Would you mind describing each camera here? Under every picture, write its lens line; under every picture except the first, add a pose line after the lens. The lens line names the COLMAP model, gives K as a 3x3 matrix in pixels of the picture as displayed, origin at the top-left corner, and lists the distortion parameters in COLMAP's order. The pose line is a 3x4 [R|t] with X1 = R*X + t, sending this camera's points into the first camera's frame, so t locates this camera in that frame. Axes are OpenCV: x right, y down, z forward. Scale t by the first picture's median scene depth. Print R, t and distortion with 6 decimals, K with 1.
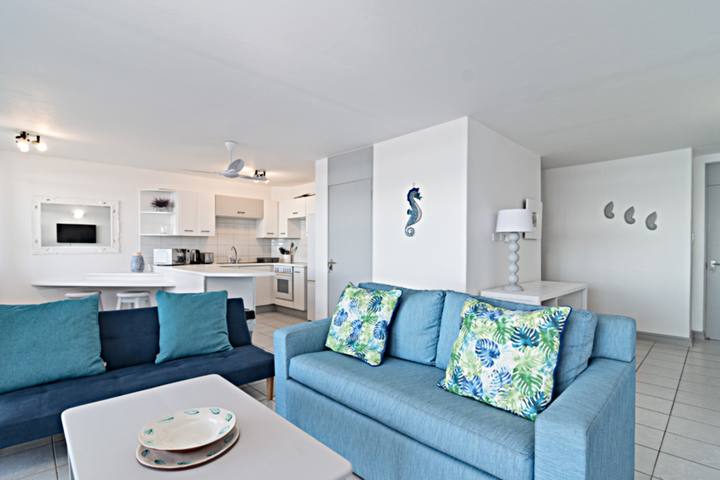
lens RADIAL K [[345.2, 0, 359.1], [0, 345.2, 244.6], [0, 0, 1]] dist [-0.000455, 0.000001]
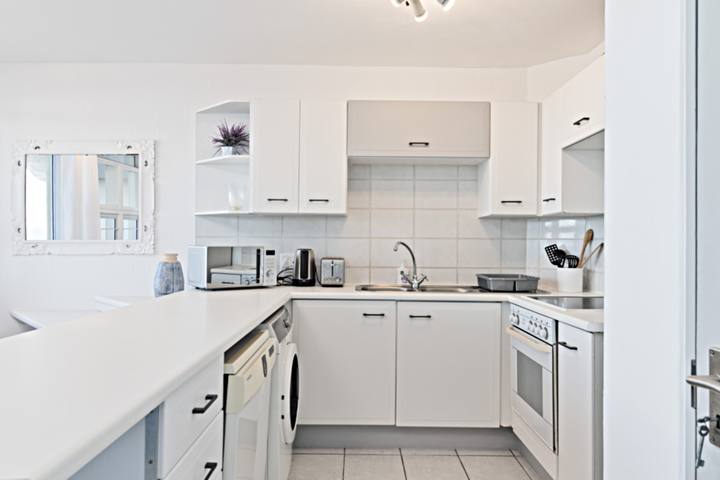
lens RADIAL K [[501.3, 0, 359.1], [0, 501.3, 239.6], [0, 0, 1]] dist [0.008434, 0.000518]
pose [[0.706914, 0.004959, -0.707282, -0.026518], [-0.000748, 0.999980, 0.006263, 0.000617], [0.707299, -0.003898, 0.706903, 0.598841]]
